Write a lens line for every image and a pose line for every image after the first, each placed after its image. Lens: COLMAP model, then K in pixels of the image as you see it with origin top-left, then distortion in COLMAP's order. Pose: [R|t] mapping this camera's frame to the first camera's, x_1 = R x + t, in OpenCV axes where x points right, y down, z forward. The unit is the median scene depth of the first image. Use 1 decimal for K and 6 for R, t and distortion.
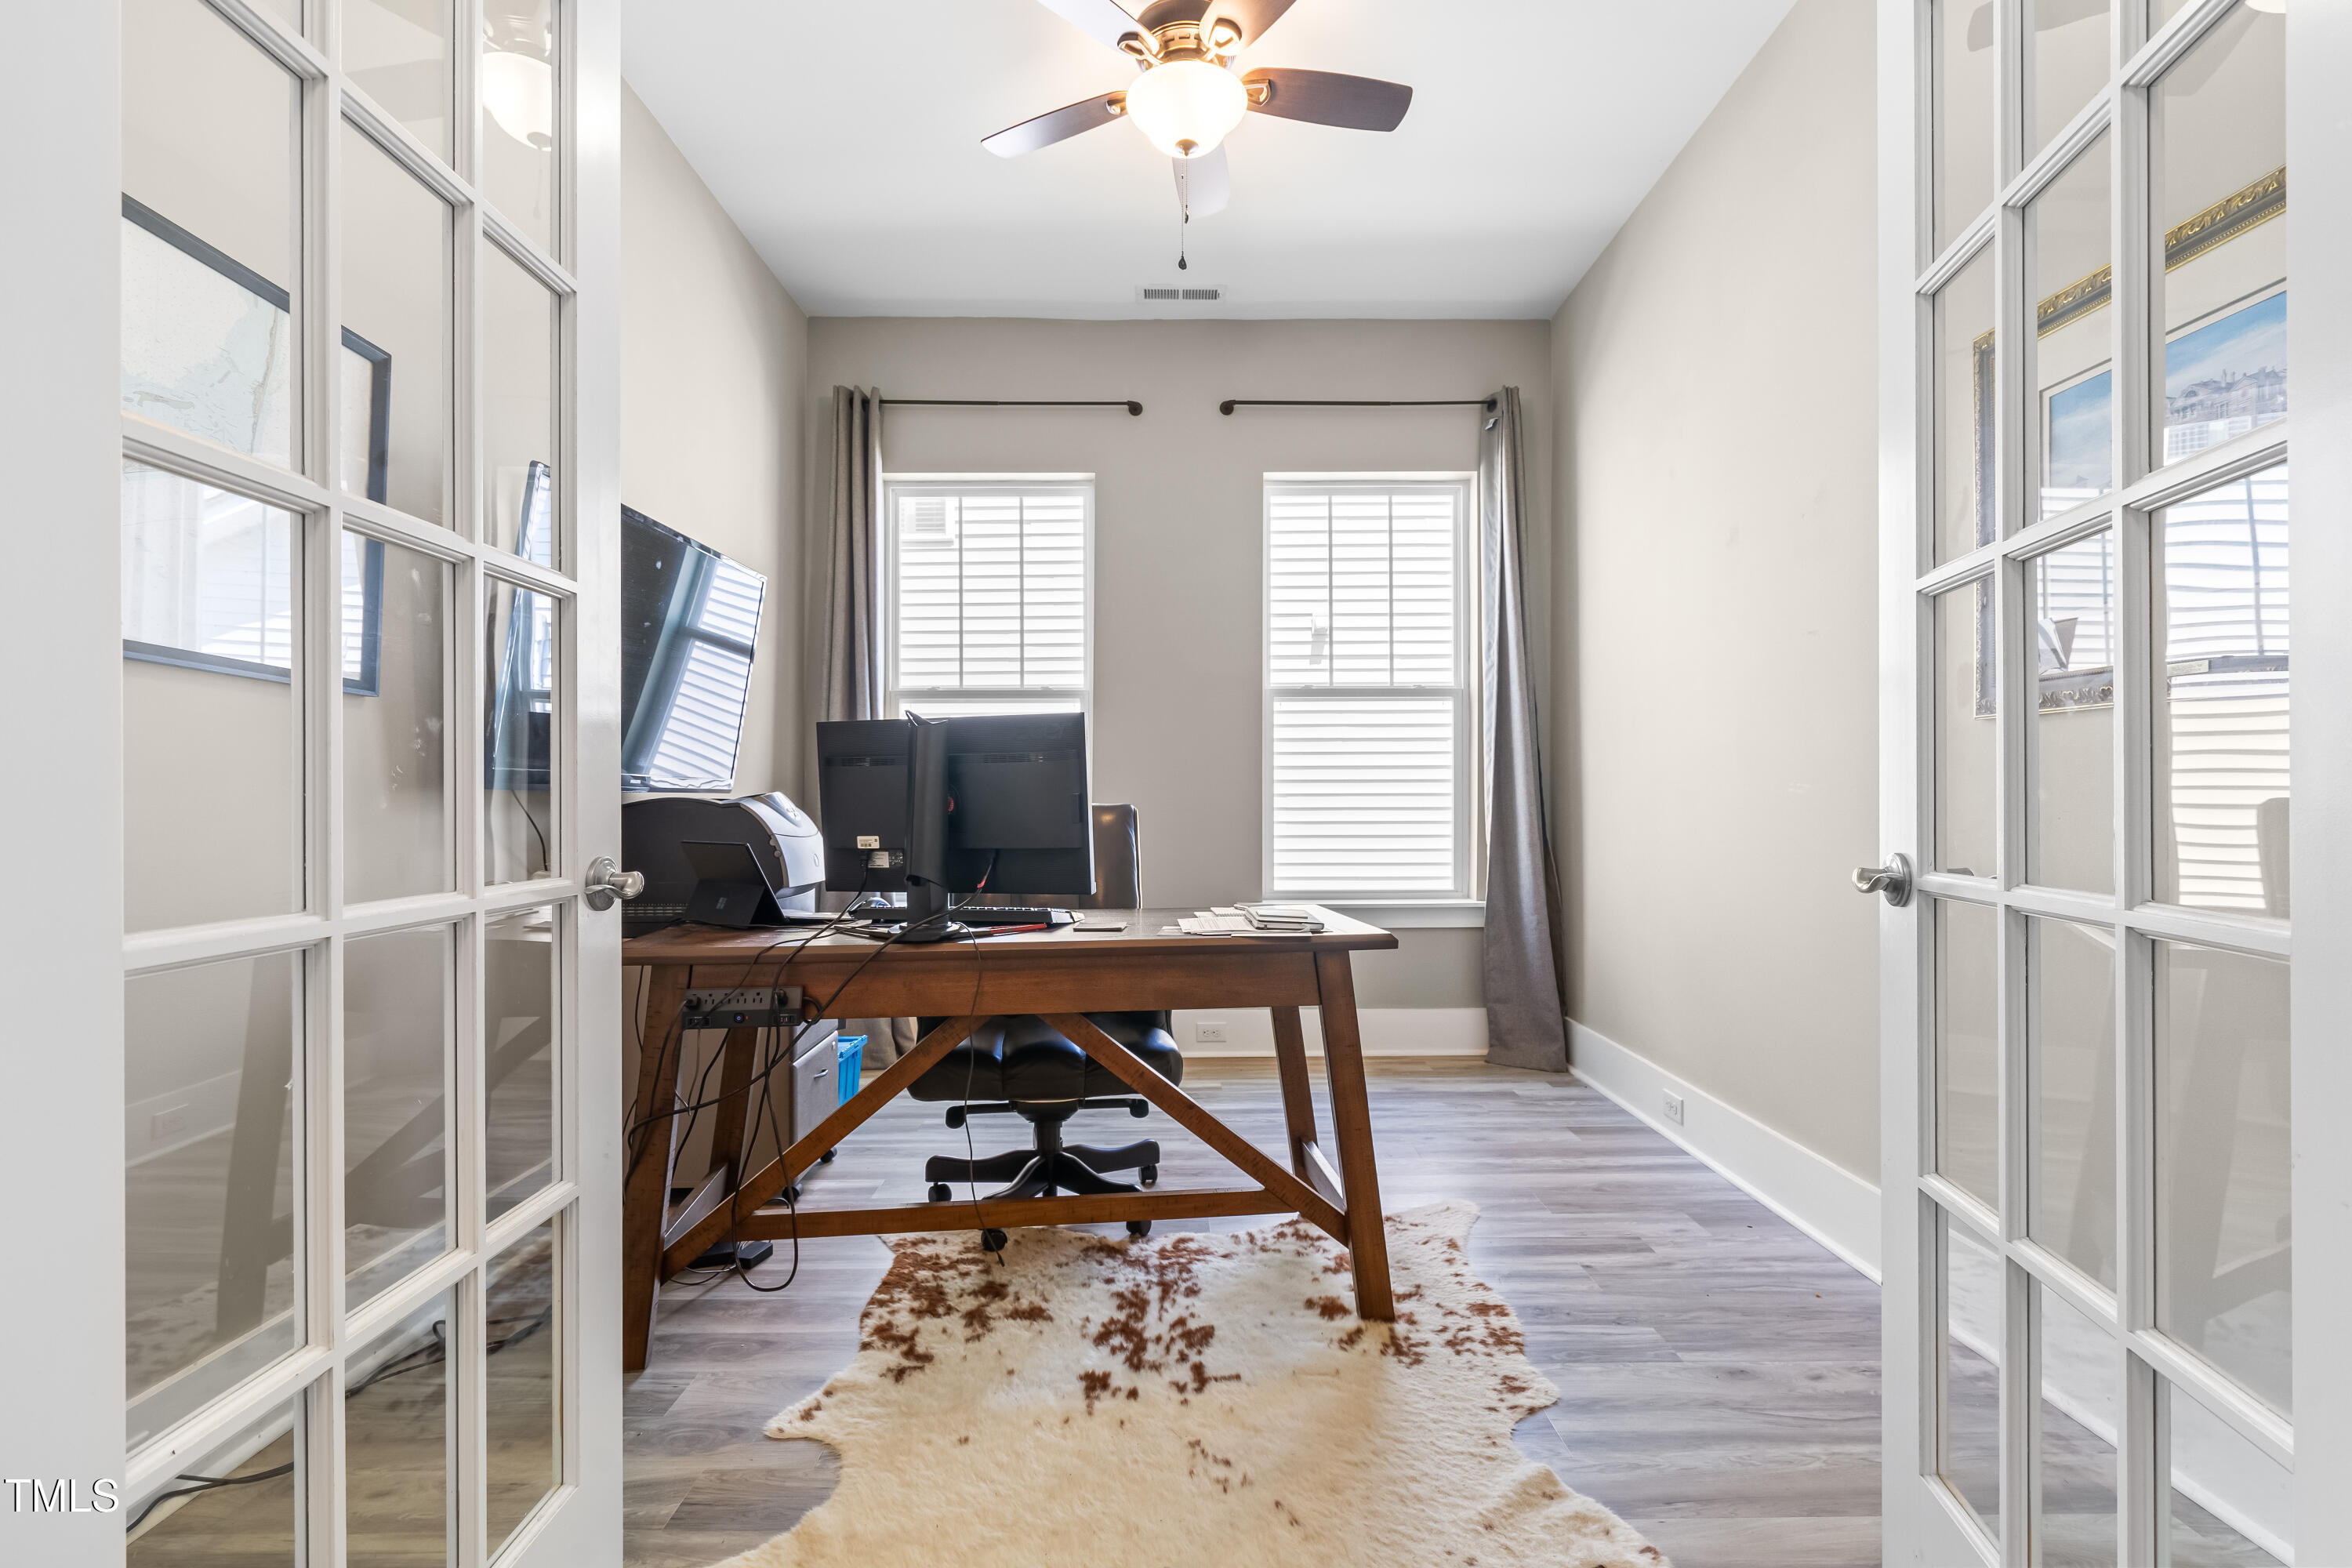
lens RADIAL K [[1077.5, 0, 1178.4], [0, 1077.5, 785.1], [0, 0, 1]] dist [-0.001808, 0.000961]
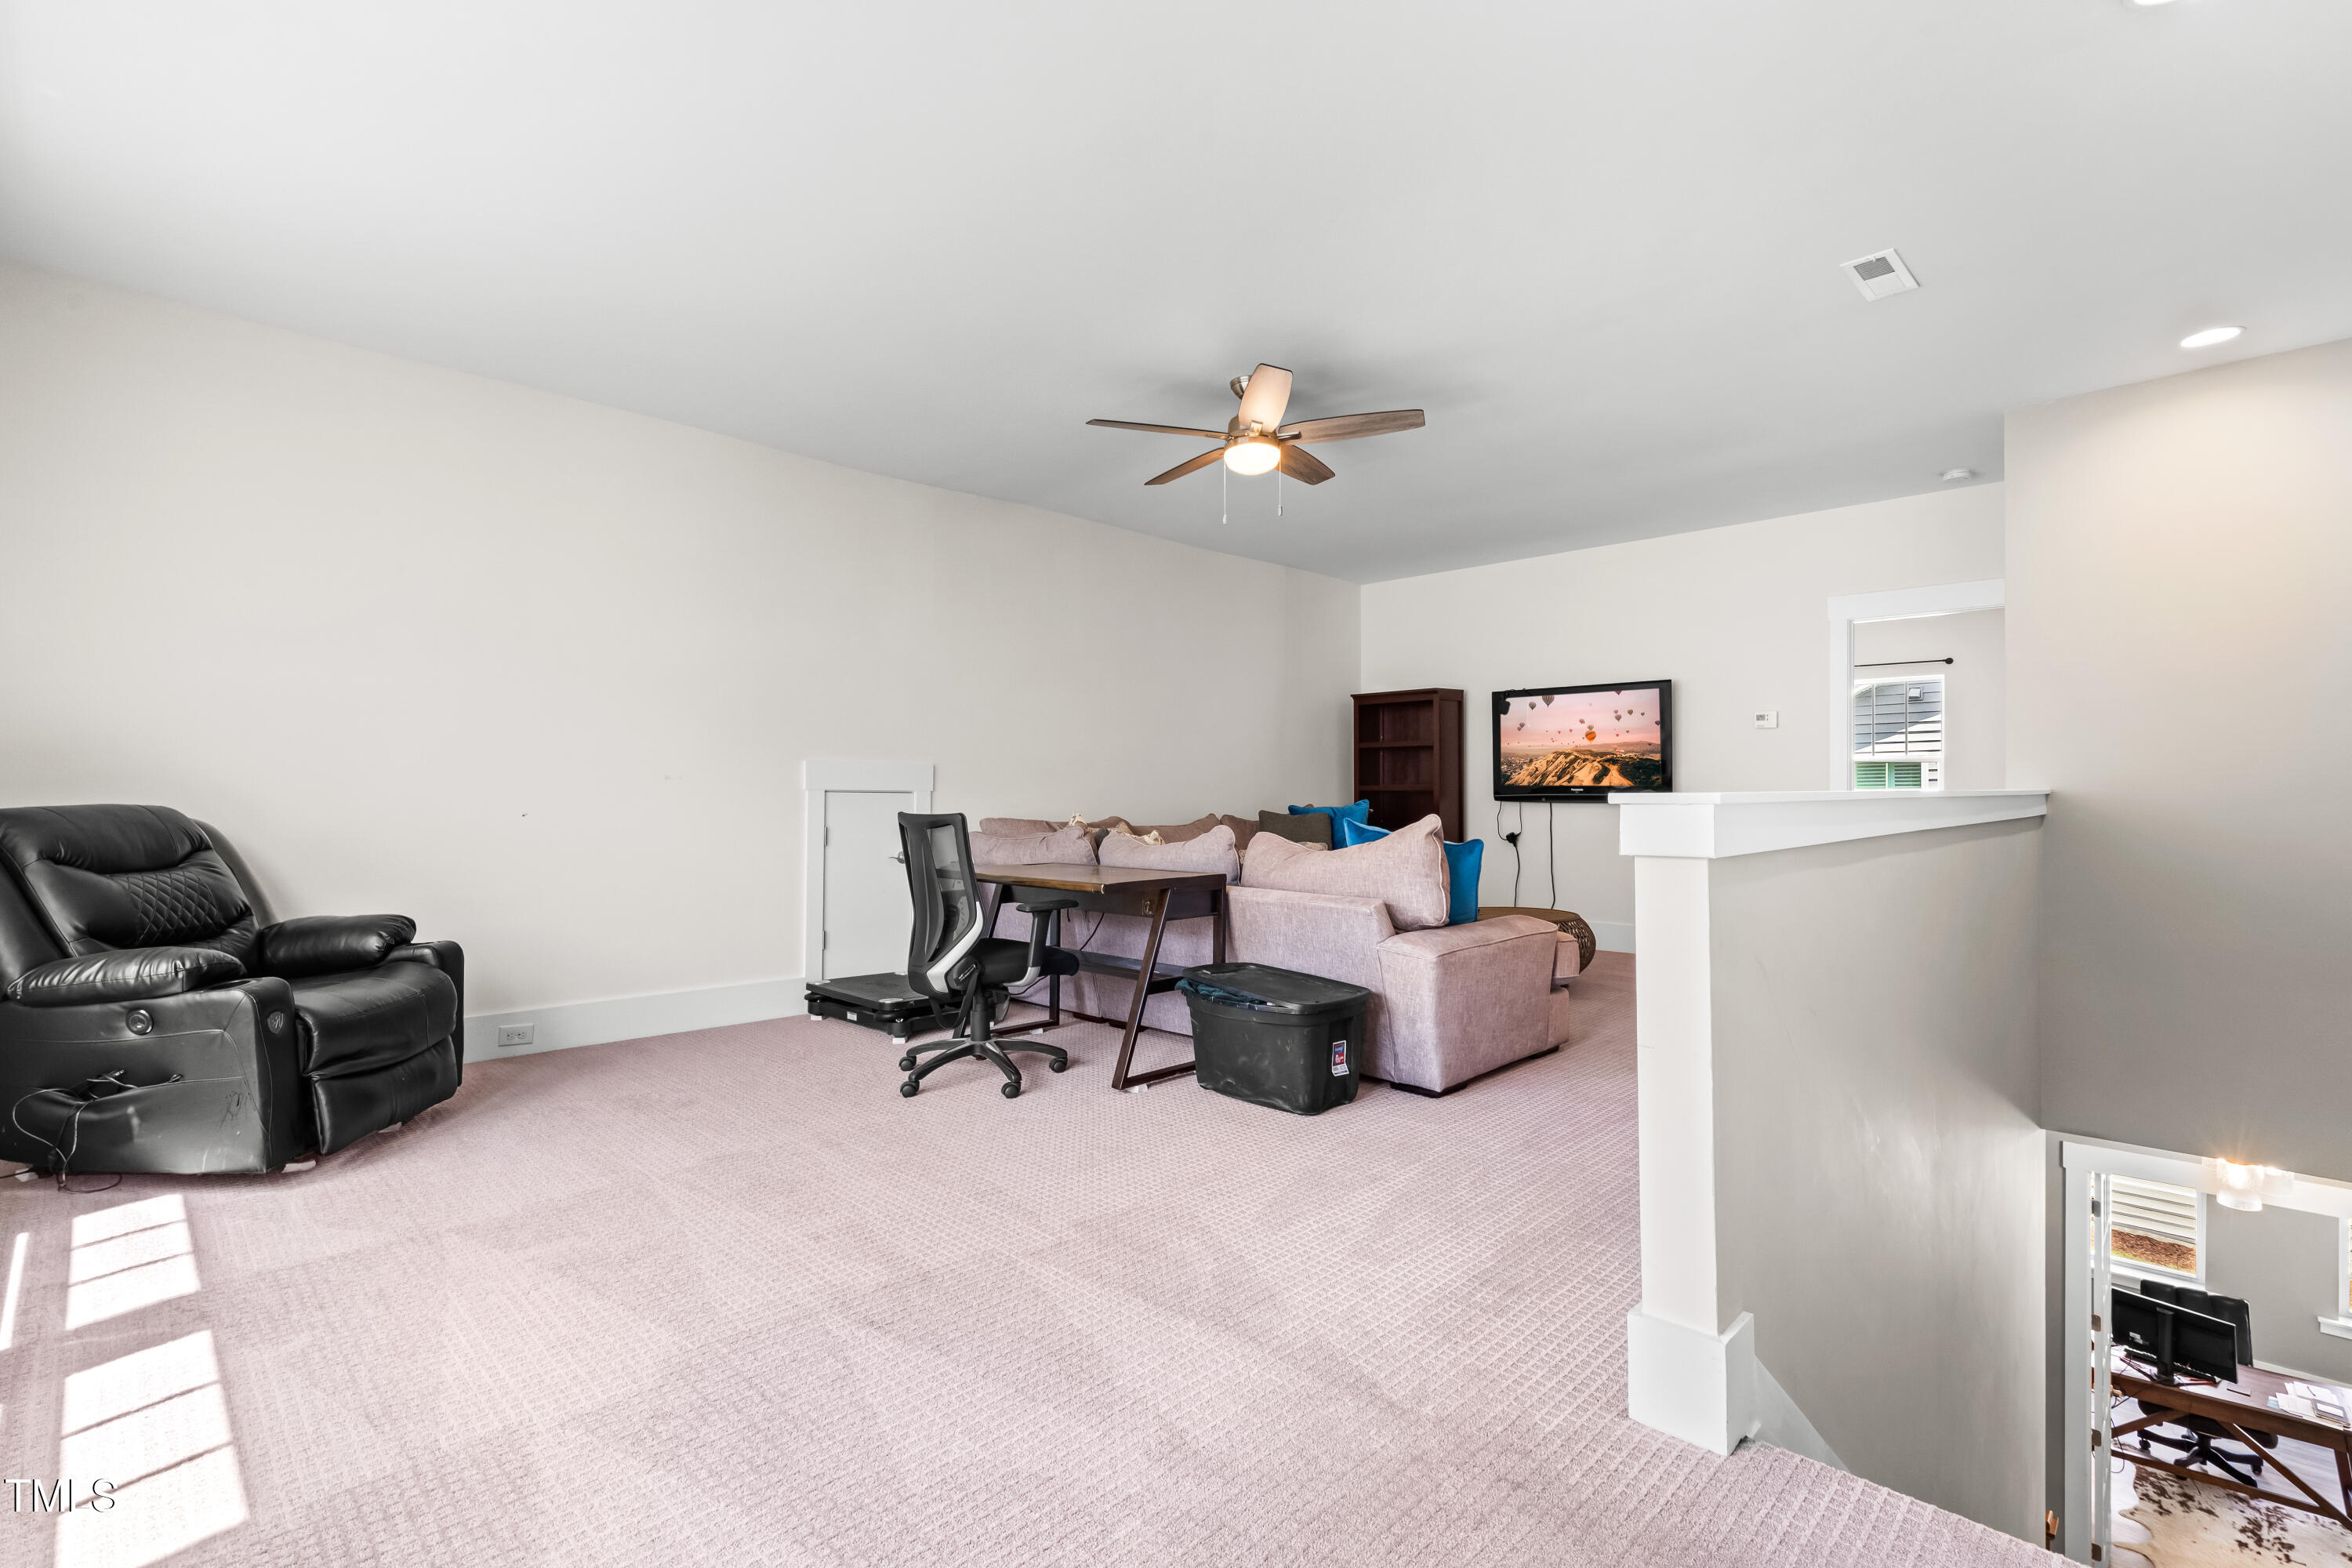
lens RADIAL K [[1077.5, 0, 1173.2], [0, 1077.5, 787.0], [0, 0, 1]] dist [-0.001808, 0.000961]
pose [[0.708304, 0.005193, -0.705889, -0.061593], [-0.000905, 0.999979, 0.006449, -1.390800], [0.705907, -0.003929, 0.708293, -2.840918]]
